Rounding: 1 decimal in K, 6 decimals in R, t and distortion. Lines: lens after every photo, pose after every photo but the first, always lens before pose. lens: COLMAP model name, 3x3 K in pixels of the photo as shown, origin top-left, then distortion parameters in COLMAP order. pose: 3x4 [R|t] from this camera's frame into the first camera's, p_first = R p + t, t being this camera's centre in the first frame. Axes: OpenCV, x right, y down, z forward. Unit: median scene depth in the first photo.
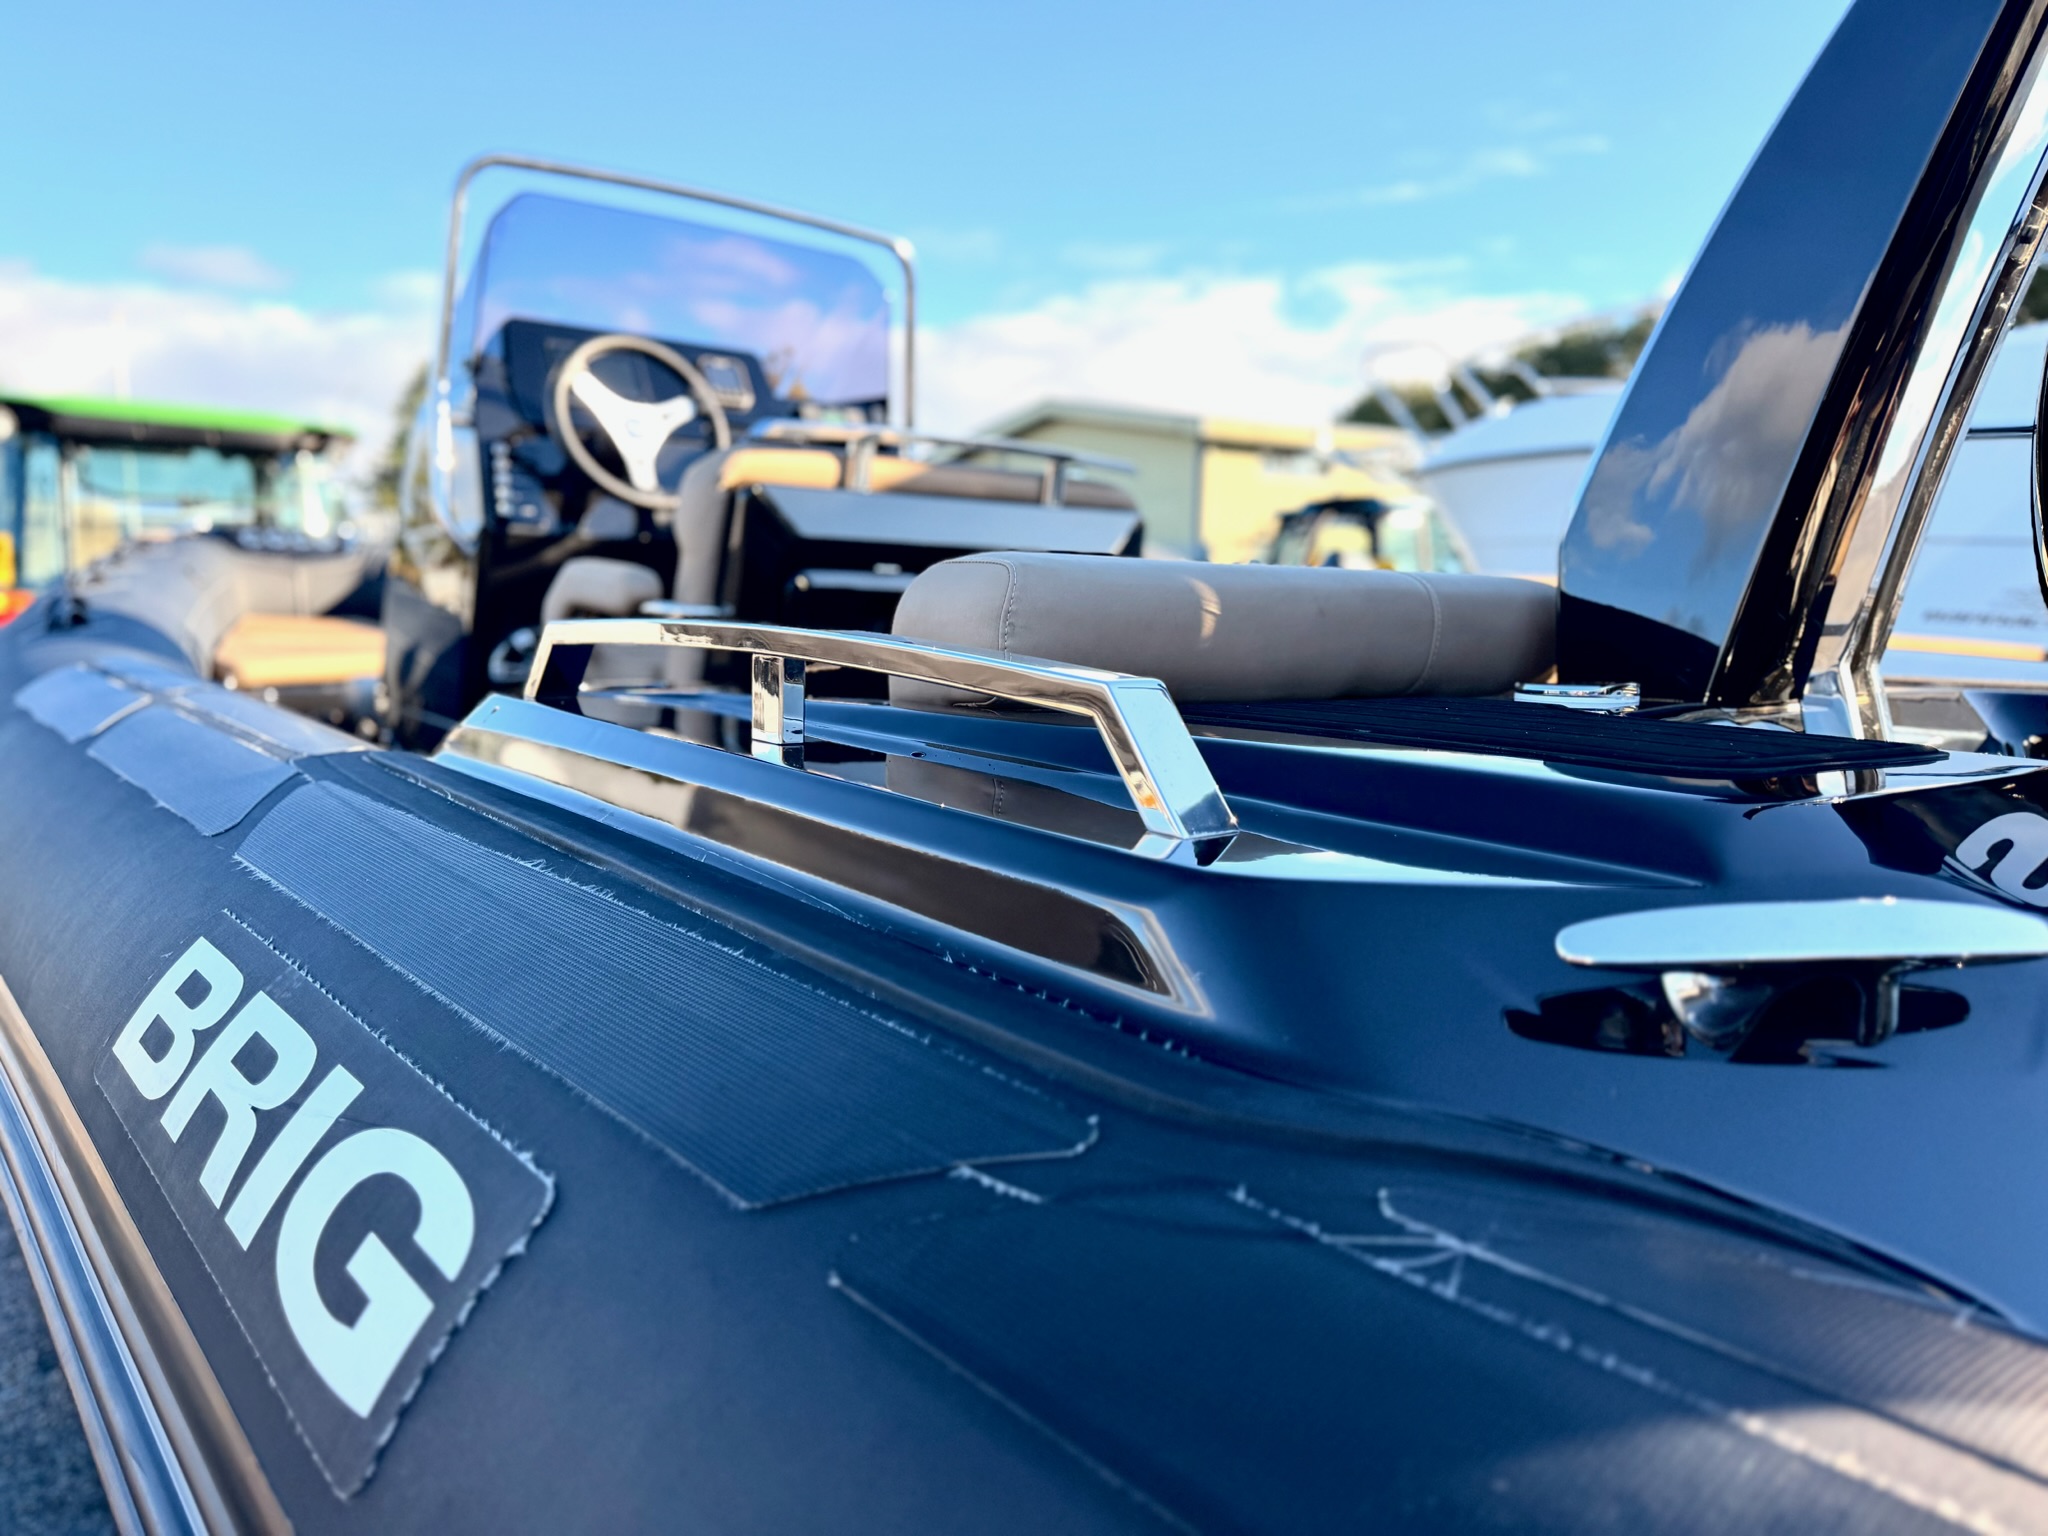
lens RADIAL K [[1455.8, 0, 1024.0], [0, 1455.8, 768.0], [0, 0, 1]] dist [-0.000854, -0.003764]
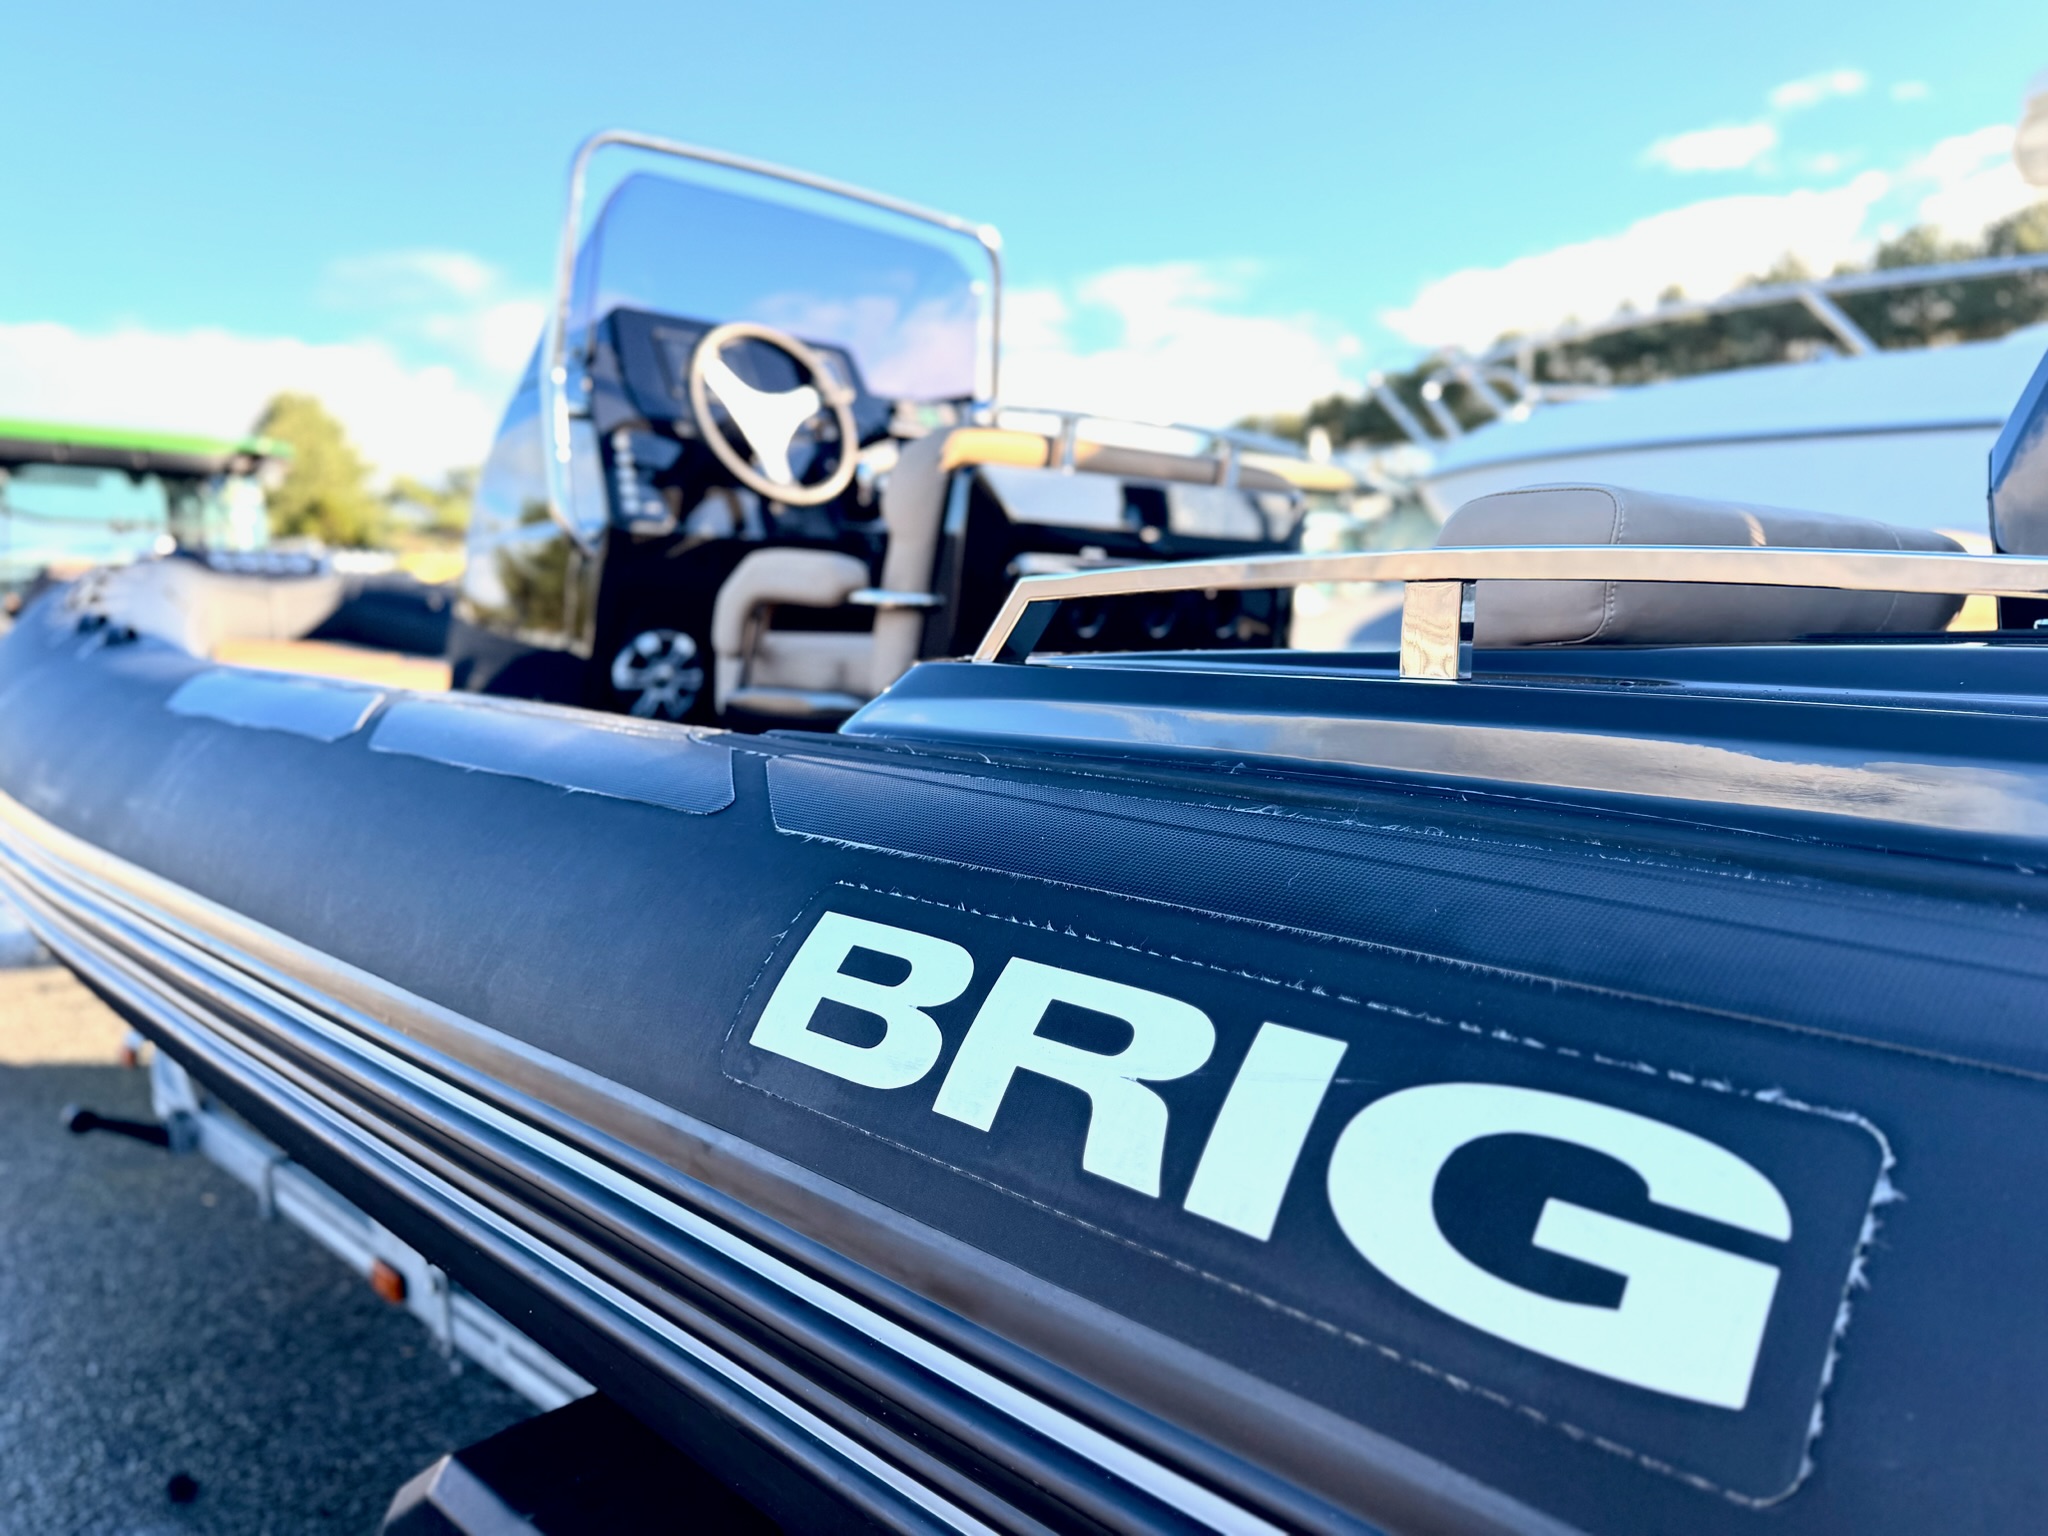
lens RADIAL K [[1455.2, 0, 989.3], [0, 1455.2, 768.3], [0, 0, 1]] dist [0.070541, -0.074588]
pose [[0.996951, -0.029411, 0.072269, -0.196870], [0.030876, 0.999338, -0.019243, 0.017889], [-0.071655, 0.021416, 0.997200, 0.038134]]
